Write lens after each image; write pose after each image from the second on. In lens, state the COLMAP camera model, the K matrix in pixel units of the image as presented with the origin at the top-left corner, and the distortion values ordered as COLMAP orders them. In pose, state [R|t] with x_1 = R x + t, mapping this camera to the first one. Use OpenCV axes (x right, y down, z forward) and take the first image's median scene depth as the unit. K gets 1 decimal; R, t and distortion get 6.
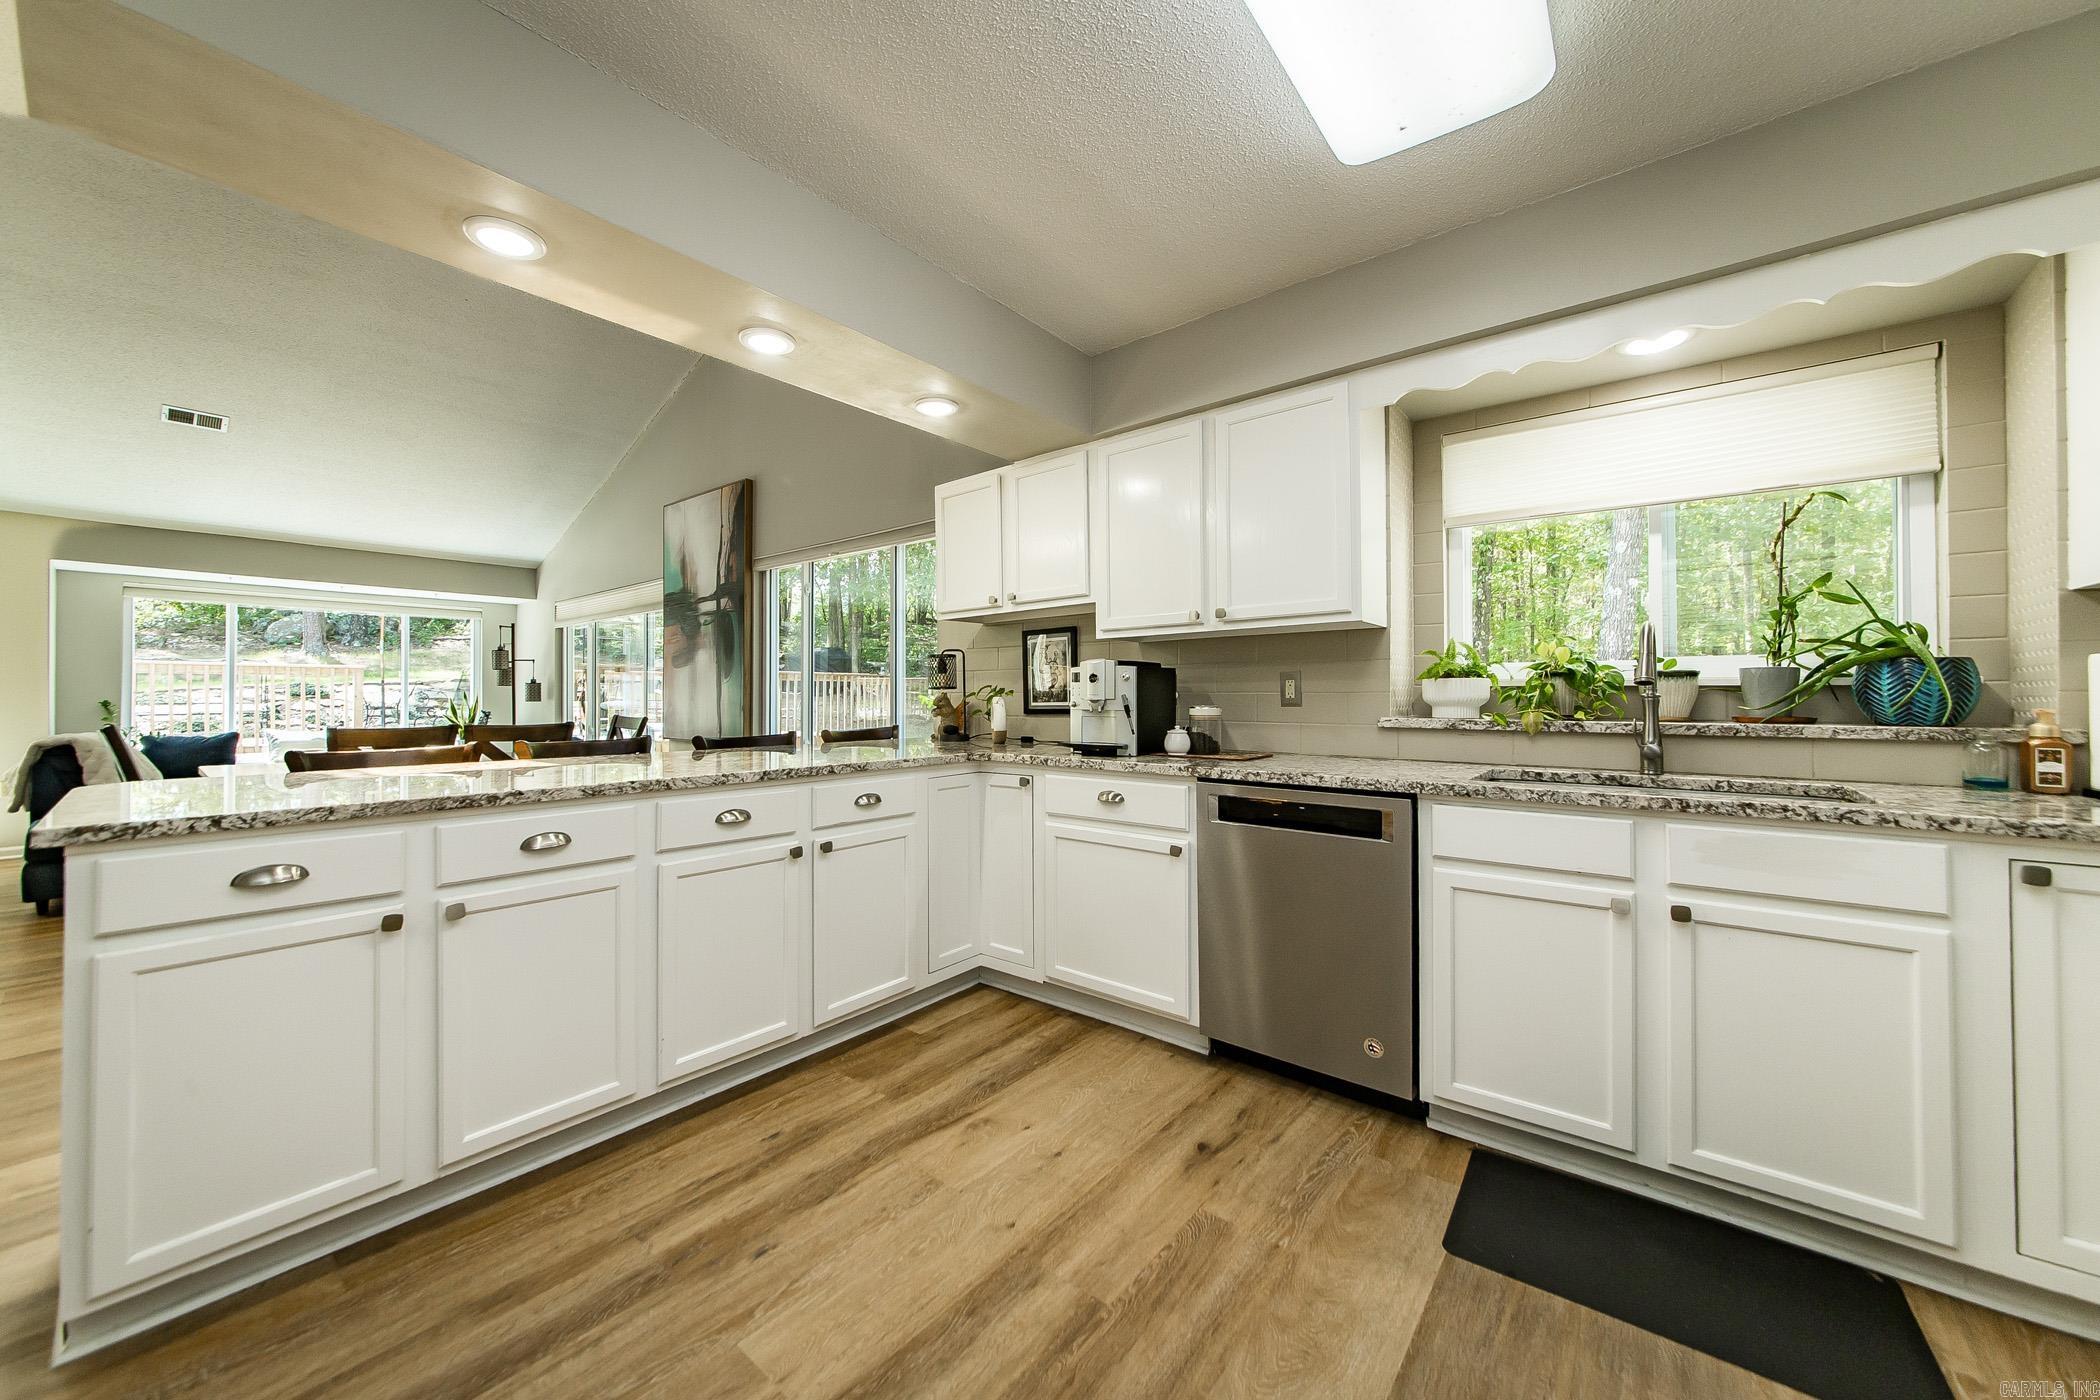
lens RADIAL K [[757.3, 0, 1050.0], [0, 757.3, 700.0], [0, 0, 1]] dist [0.000099, 0.000192]
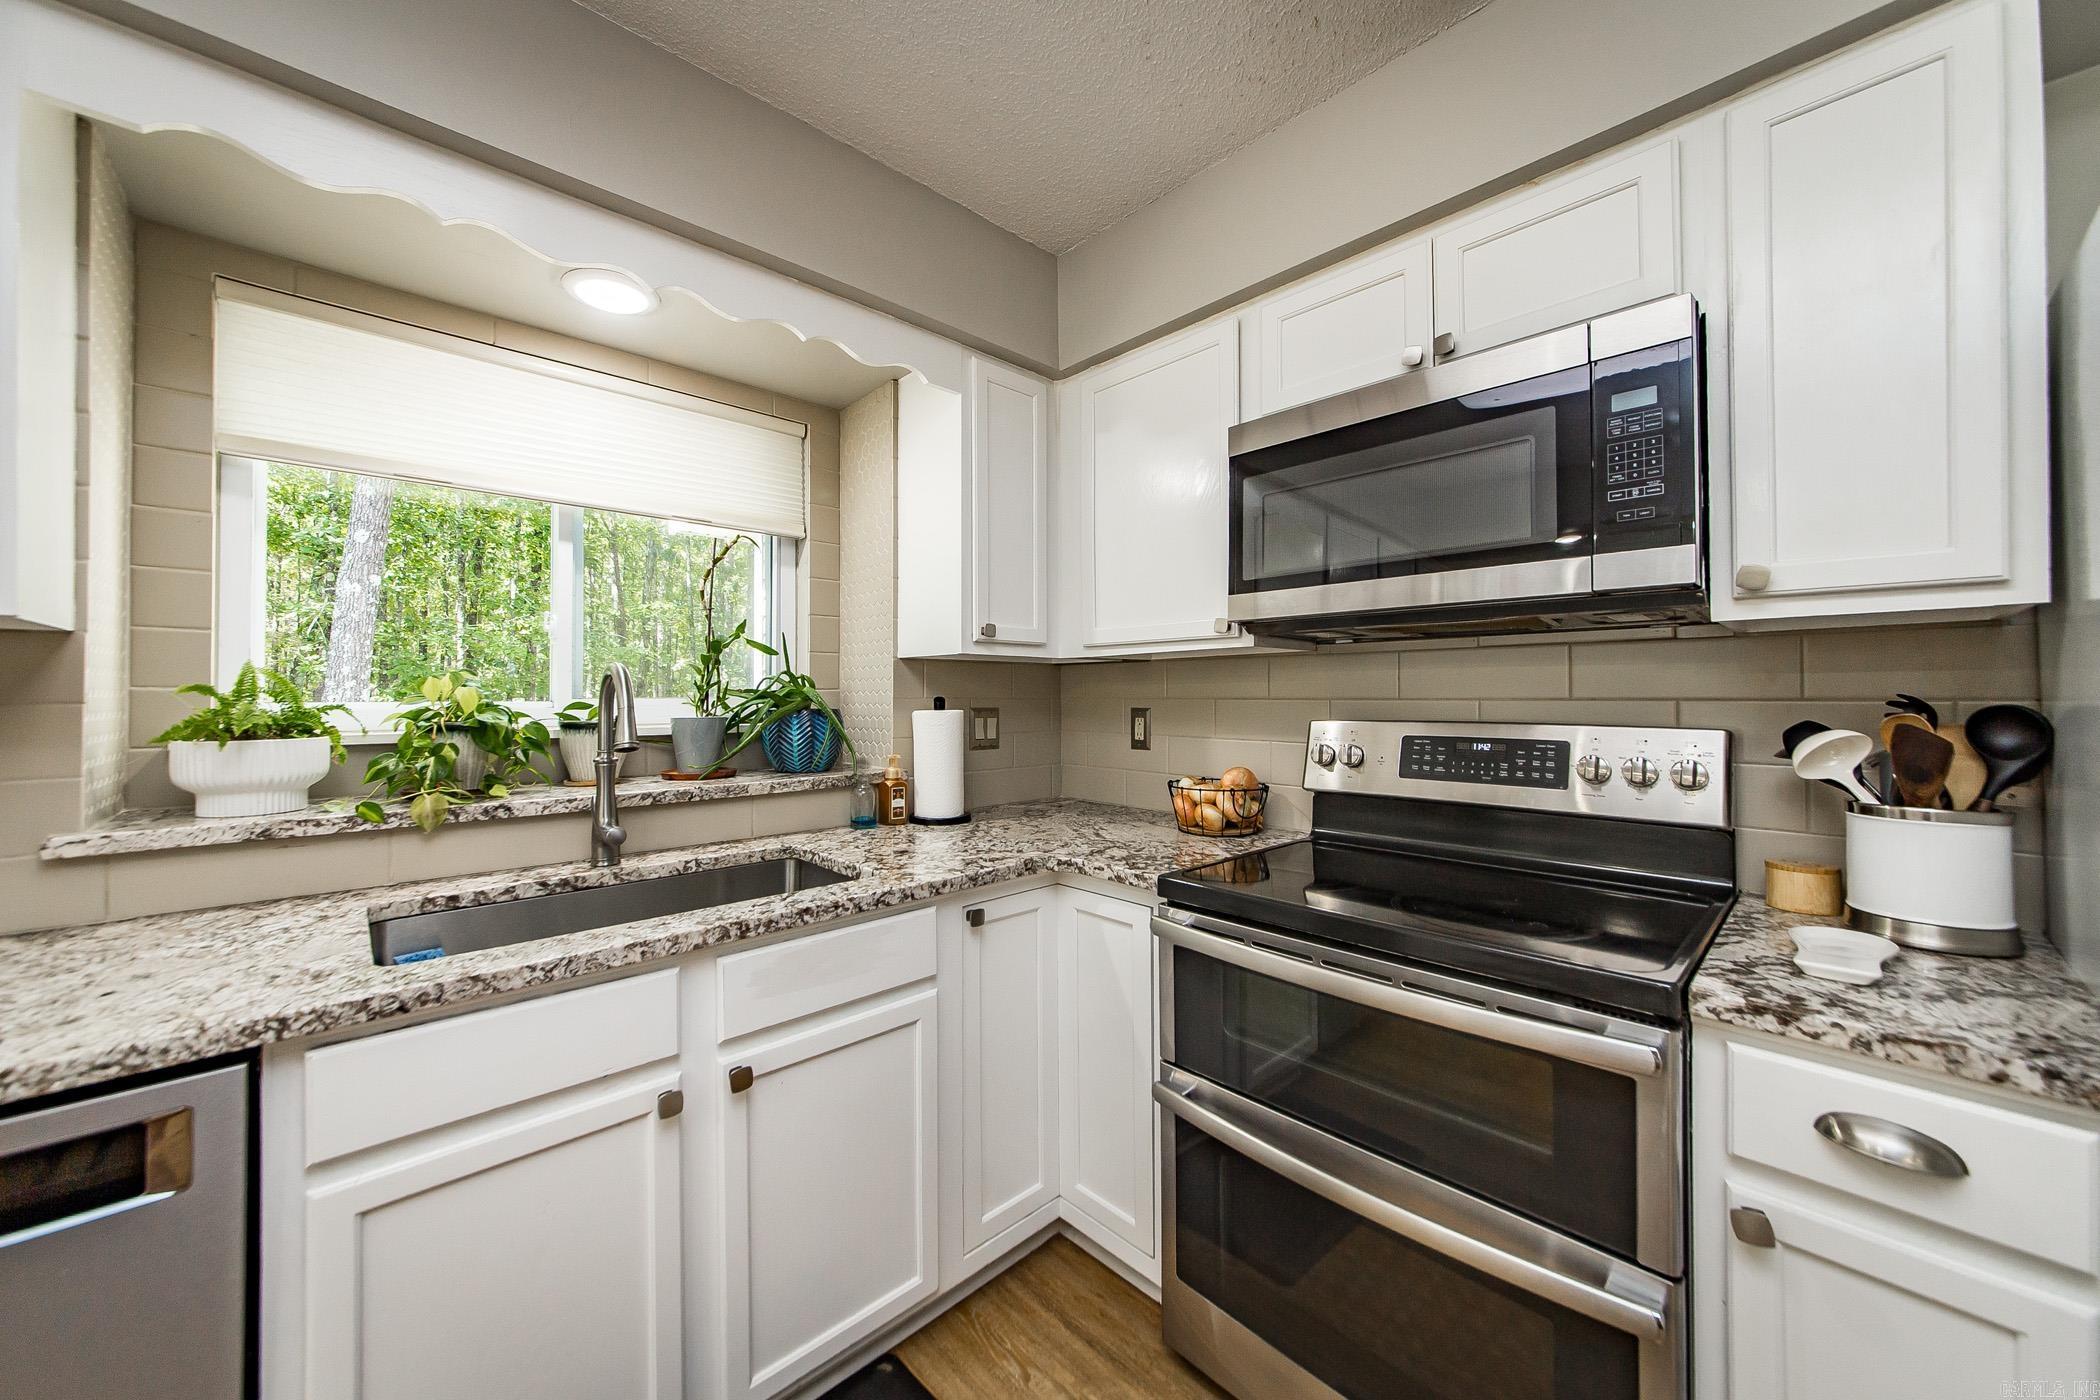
lens RADIAL K [[752.6, 0, 1048.3], [0, 752.6, 685.1], [0, 0, 1]] dist [-0.001423, -0.004810]
pose [[0.140777, 0.010858, 0.989982, 0.120498], [0.009486, 0.999879, -0.012315, -0.066916], [-0.989996, 0.011125, 0.140657, 0.469787]]
